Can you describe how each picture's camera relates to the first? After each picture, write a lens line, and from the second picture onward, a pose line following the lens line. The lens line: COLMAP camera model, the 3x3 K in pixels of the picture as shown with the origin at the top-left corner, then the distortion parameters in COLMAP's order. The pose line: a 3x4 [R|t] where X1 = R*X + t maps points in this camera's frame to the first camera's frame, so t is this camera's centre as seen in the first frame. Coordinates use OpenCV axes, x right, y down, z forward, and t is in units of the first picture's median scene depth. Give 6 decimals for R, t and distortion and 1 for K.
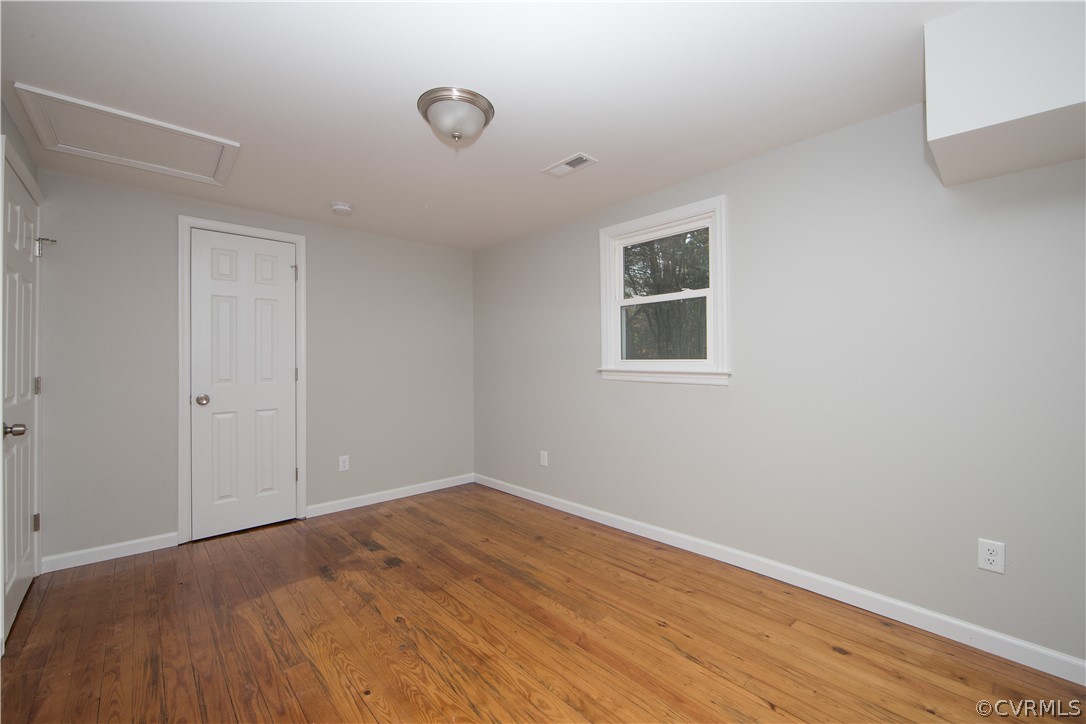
lens RADIAL K [[431.9, 0, 532.9], [0, 431.9, 357.3], [0, 0, 1]] dist [-0.002809, -0.000224]
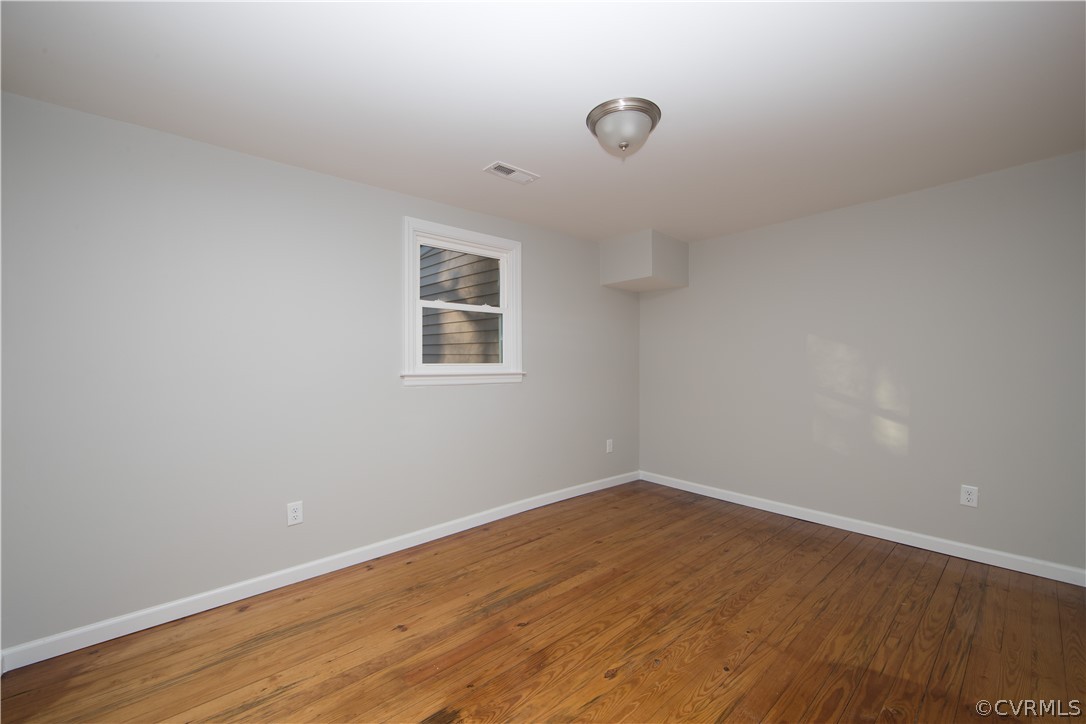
lens RADIAL K [[430.3, 0, 547.2], [0, 430.3, 361.9], [0, 0, 1]] dist [-0.005521, 0.000247]
pose [[0.026448, 0.003586, 0.999644, -0.903389], [-0.008119, 0.999961, -0.003372, 0.002906], [-0.999617, -0.008027, 0.026476, 0.869380]]
